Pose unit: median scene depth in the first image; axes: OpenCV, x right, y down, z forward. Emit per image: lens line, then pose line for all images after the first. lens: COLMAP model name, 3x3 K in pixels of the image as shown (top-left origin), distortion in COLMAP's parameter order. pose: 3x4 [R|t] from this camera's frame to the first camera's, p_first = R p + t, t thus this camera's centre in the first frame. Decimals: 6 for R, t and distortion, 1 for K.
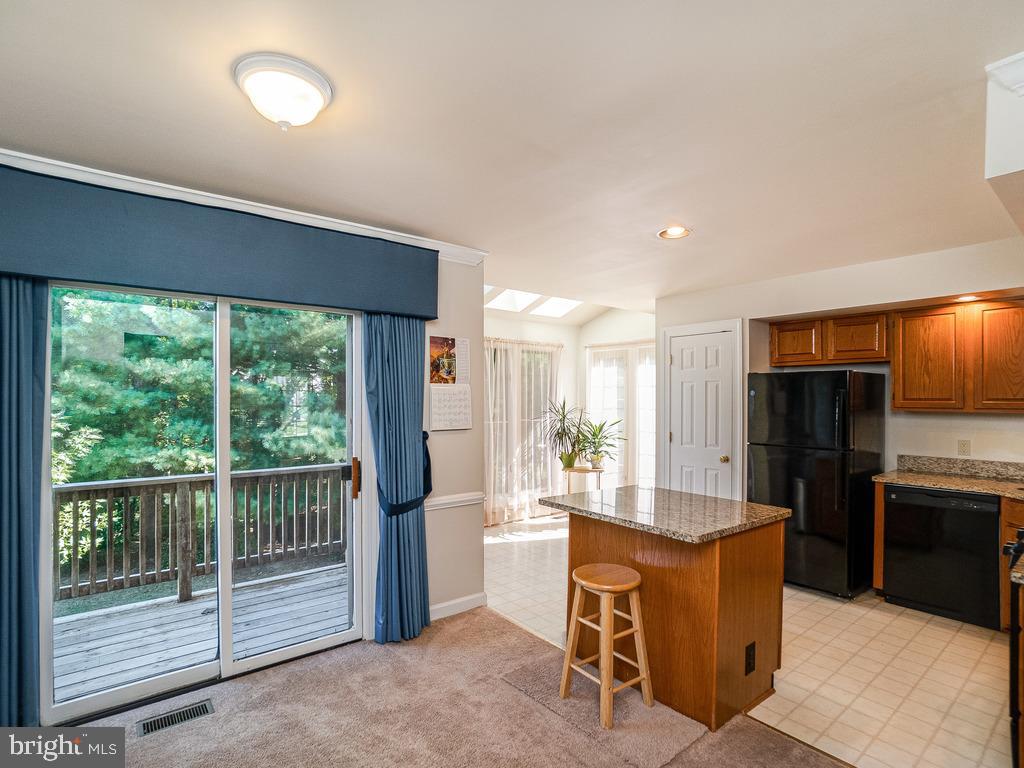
lens RADIAL K [[510.5, 0, 498.5], [0, 510.5, 397.1], [0, 0, 1]] dist [-0.060618, 0.019950]
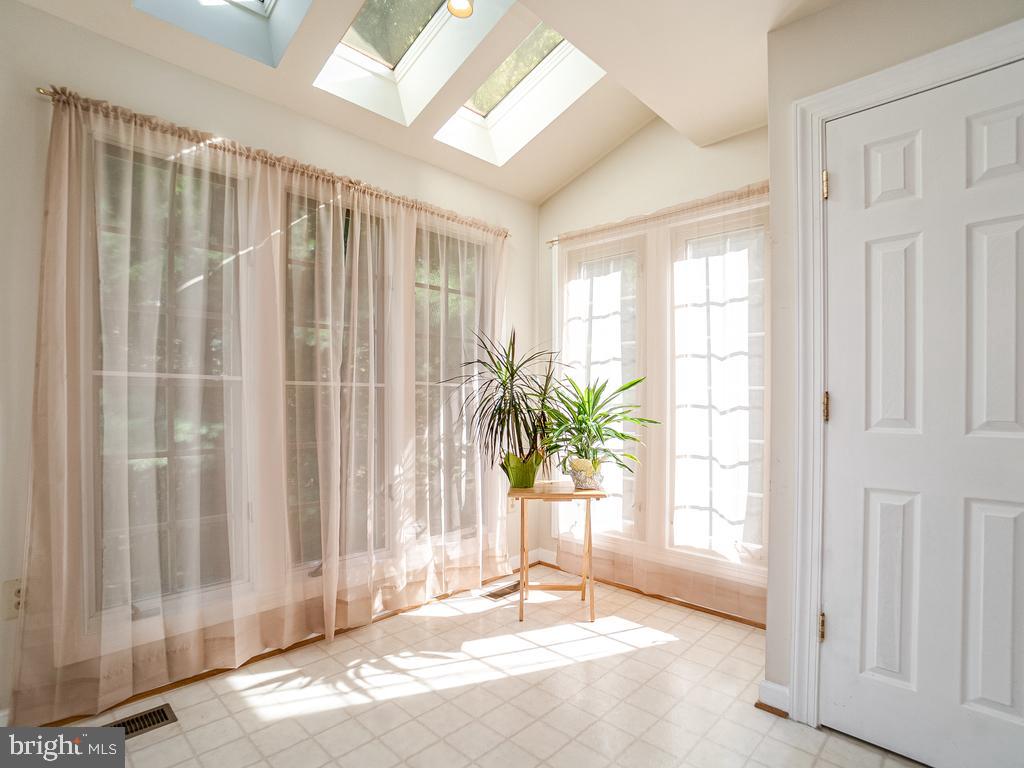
lens RADIAL K [[510.5, 0, 498.5], [0, 510.5, 397.1], [0, 0, 1]] dist [-0.060618, 0.019950]
pose [[0.990613, -0.000953, 0.136695, 0.060496], [0.000584, 0.999996, 0.002742, 0.061601], [-0.136697, -0.002637, 0.990609, 0.598125]]
